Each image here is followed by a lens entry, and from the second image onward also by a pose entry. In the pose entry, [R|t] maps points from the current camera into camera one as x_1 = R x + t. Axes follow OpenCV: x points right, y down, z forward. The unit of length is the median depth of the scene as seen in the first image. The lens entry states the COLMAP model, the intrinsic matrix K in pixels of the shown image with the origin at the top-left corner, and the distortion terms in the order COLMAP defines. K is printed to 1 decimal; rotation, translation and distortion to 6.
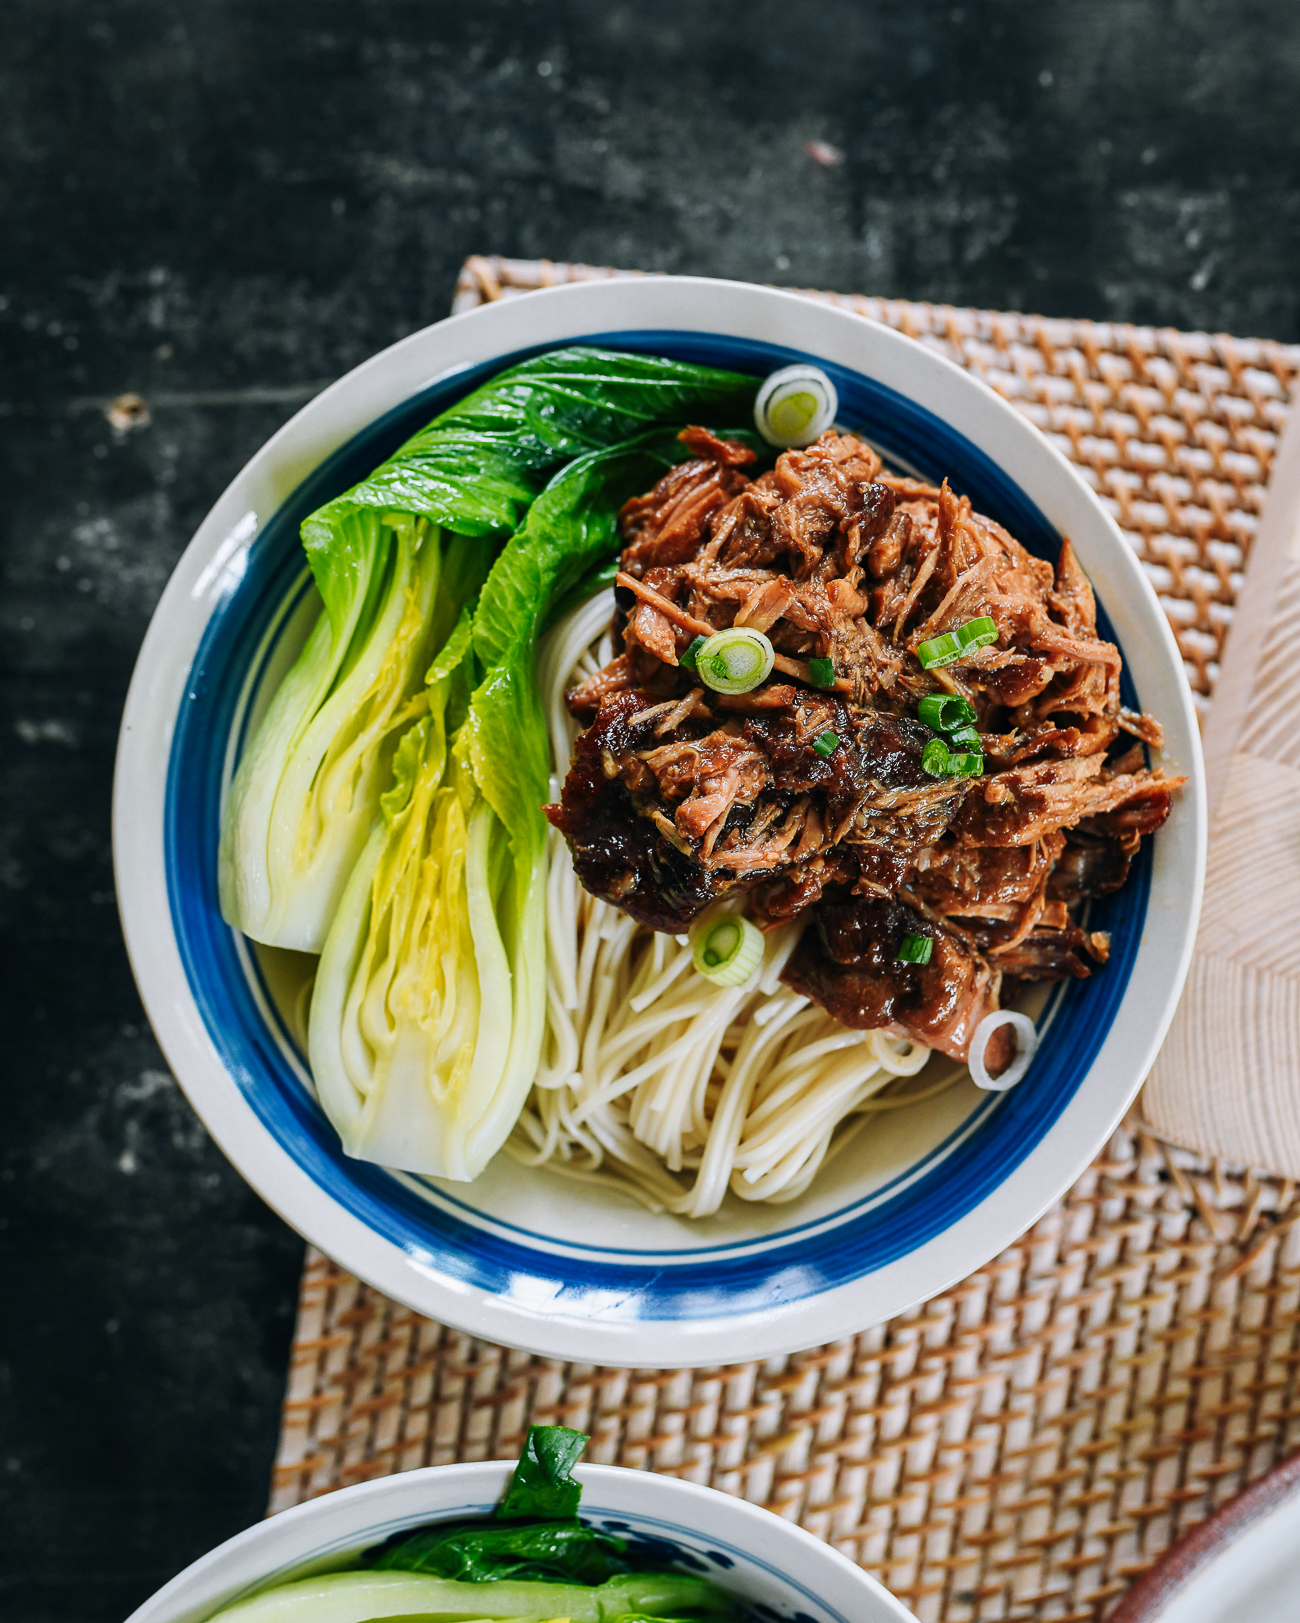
lens RADIAL K [[1987.4, 0, 647.3], [0, 1987.4, 811.3], [0, 0, 1]] dist [-0.018859, 0.000000]
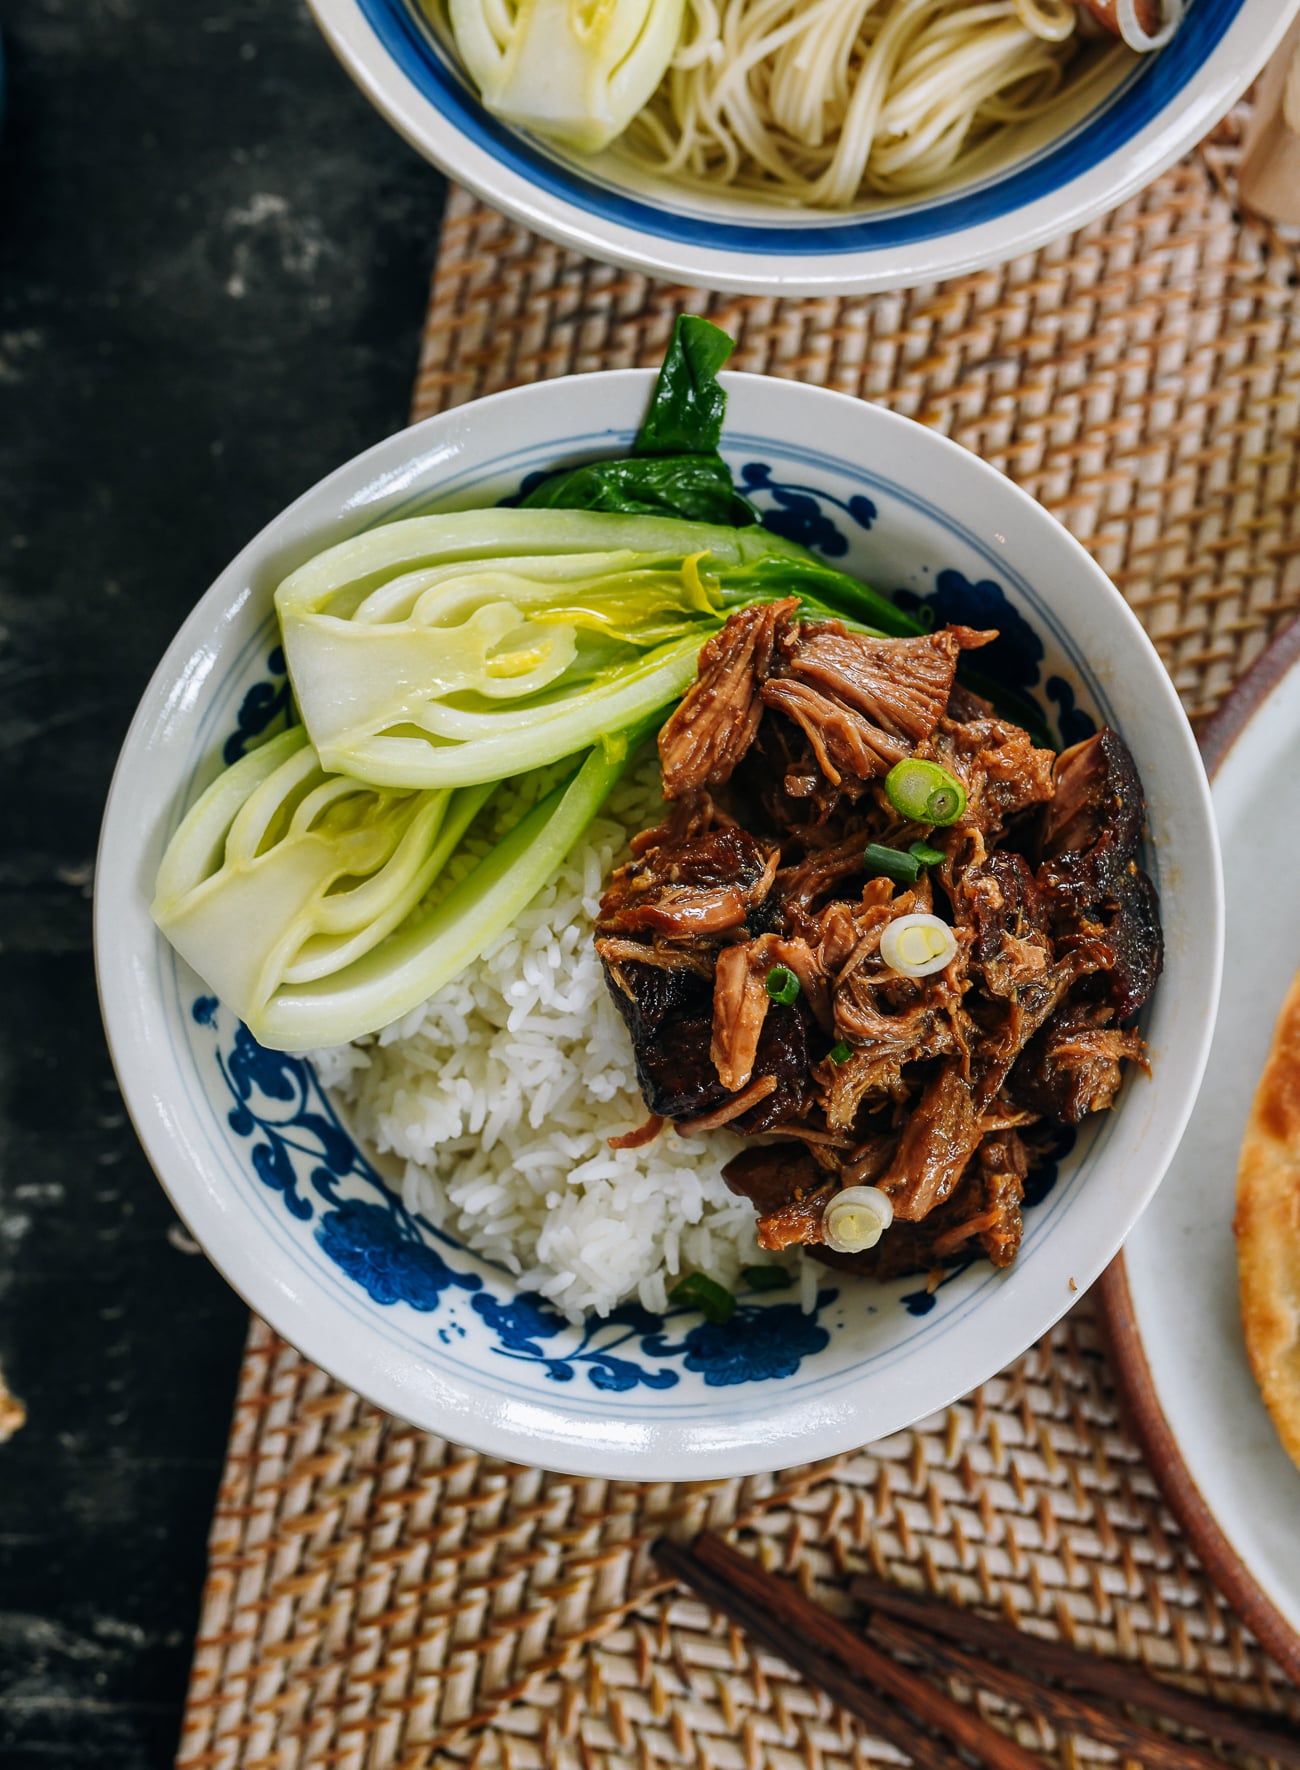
lens RADIAL K [[2060.6, 0, 640.5], [0, 2060.6, 880.9], [0, 0, 1]] dist [-0.016824, 0.000000]
pose [[0.999901, 0.009369, 0.010468, -0.072510], [-0.009151, 0.999745, -0.020660, 0.511120], [-0.010659, 0.020563, 0.999732, -0.013900]]
